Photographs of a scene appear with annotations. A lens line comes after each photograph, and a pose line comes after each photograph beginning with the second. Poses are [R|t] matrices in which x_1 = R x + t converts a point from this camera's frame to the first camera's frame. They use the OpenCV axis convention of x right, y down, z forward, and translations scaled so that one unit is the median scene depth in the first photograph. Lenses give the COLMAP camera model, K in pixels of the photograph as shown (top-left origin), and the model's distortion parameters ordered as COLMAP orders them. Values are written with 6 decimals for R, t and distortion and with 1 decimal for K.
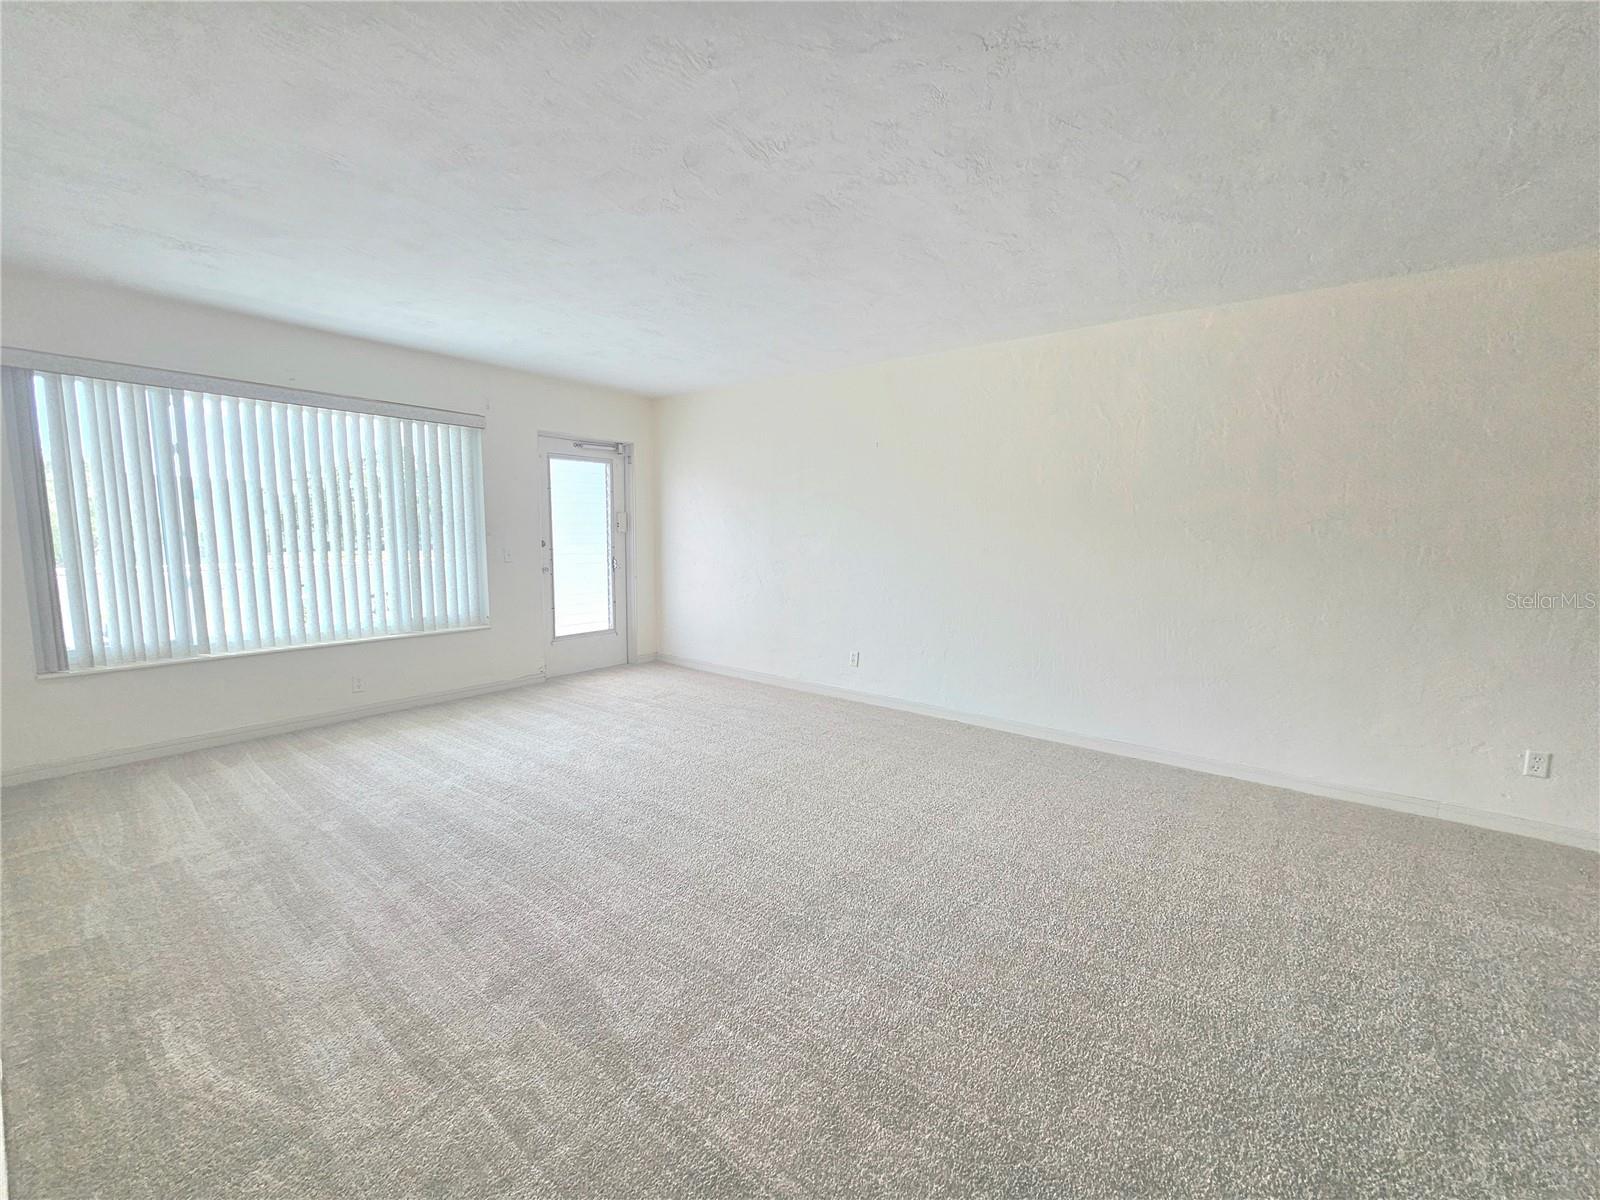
lens RADIAL K [[675.4, 0, 798.3], [0, 675.4, 611.2], [0, 0, 1]] dist [0.012923, -0.000151]
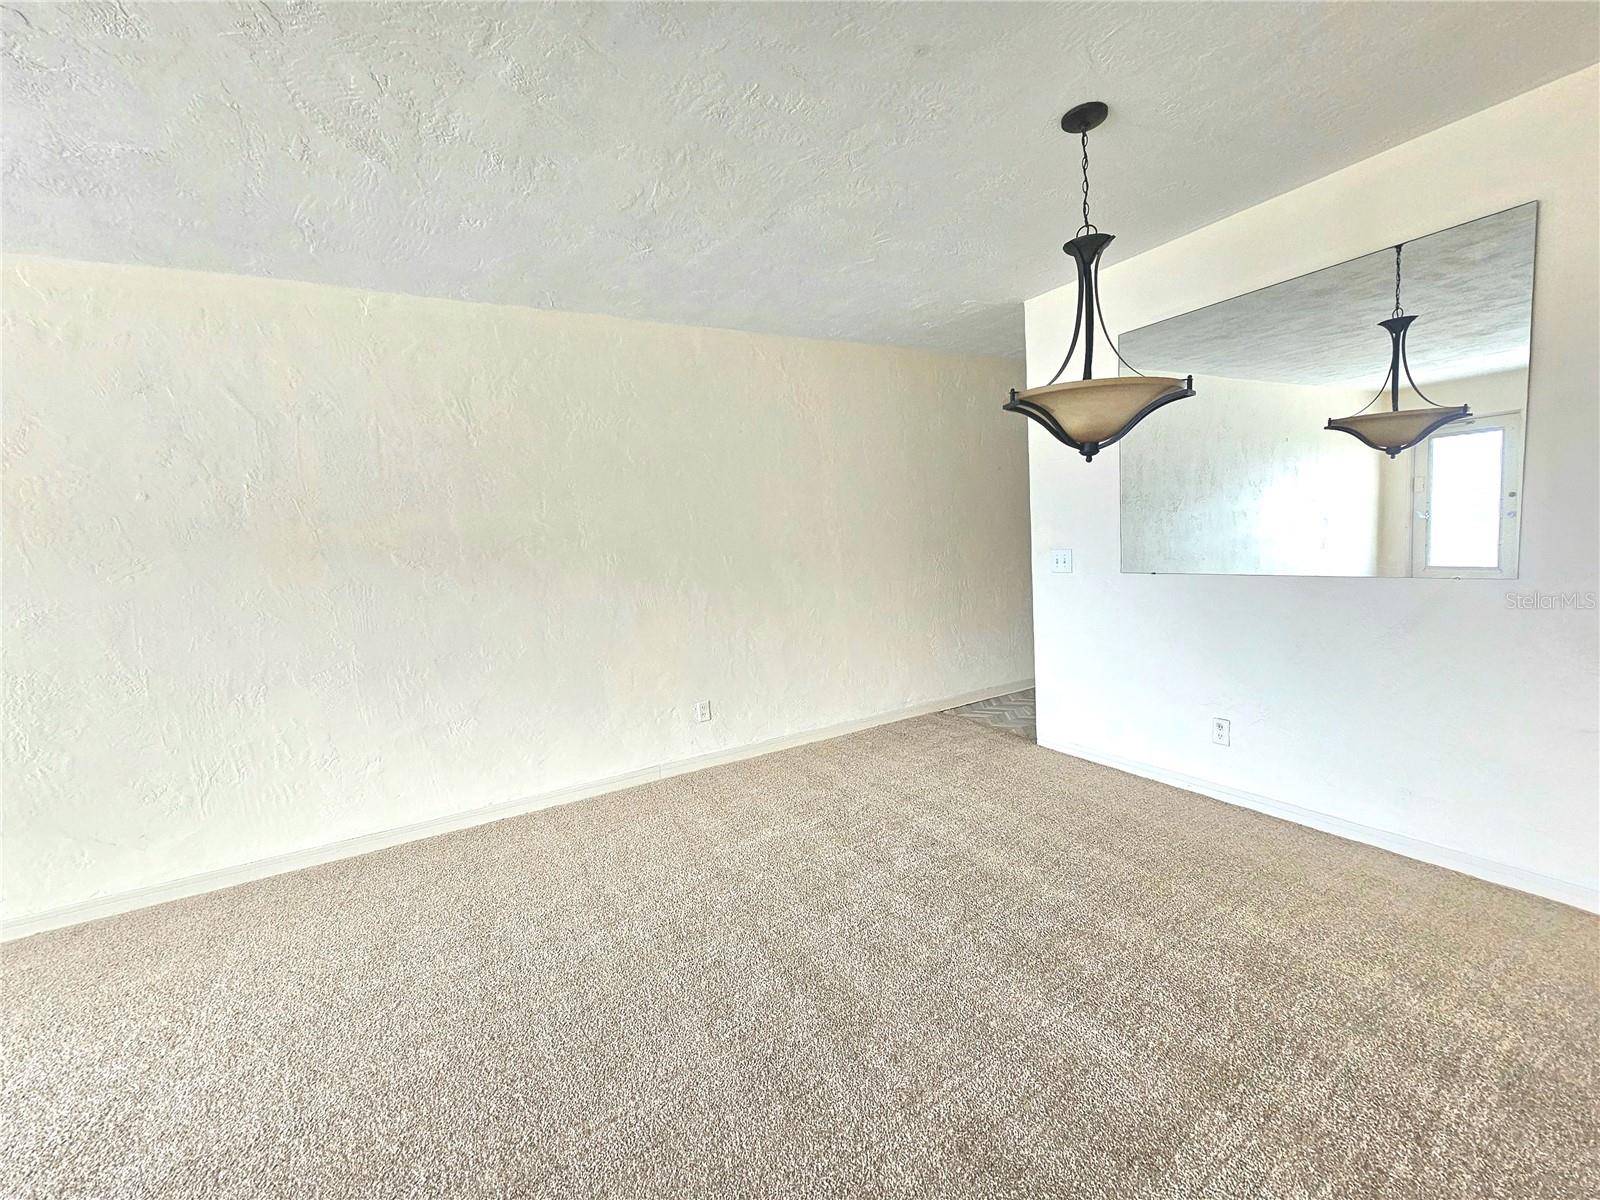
lens RADIAL K [[658.3, 0, 794.8], [0, 658.3, 600.2], [0, 0, 1]] dist [0.000661, 0.000048]
pose [[0.376485, -0.129731, 0.917295, 0.012575], [0.189980, 0.979915, 0.060614, -0.025086], [-0.906734, 0.151447, 0.393569, 0.277495]]
